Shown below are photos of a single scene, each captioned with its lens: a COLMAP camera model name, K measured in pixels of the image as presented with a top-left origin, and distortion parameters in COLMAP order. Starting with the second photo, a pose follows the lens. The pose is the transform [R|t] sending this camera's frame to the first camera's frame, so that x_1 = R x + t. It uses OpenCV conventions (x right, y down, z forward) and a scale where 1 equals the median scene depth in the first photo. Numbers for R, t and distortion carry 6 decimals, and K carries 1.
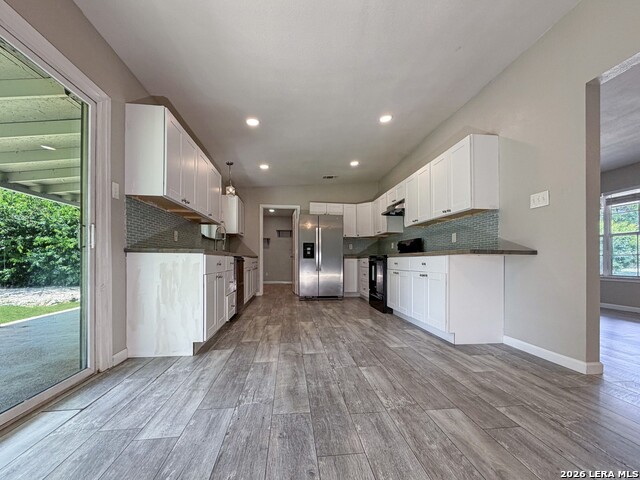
lens RADIAL K [[259.9, 0, 317.2], [0, 259.9, 259.1], [0, 0, 1]] dist [0.003100, -0.000206]
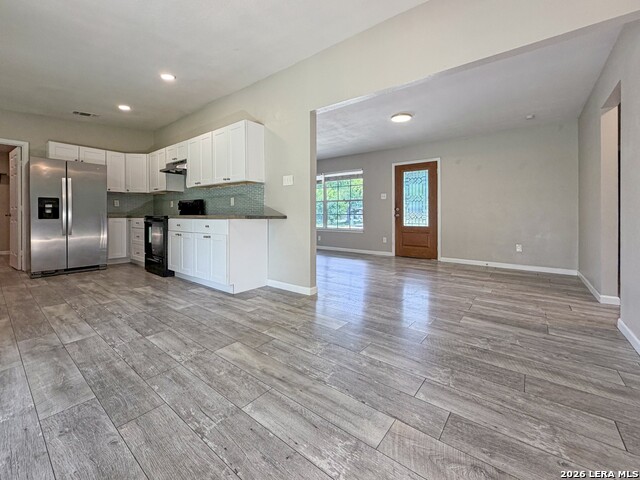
lens RADIAL K [[274.9, 0, 312.3], [0, 274.9, 214.7], [0, 0, 1]] dist [-0.000695, 0.000589]
pose [[0.714507, -0.005878, 0.699604, -0.091979], [-0.001003, 0.999955, 0.009425, -0.047250], [-0.699628, -0.007436, 0.714469, -0.146946]]
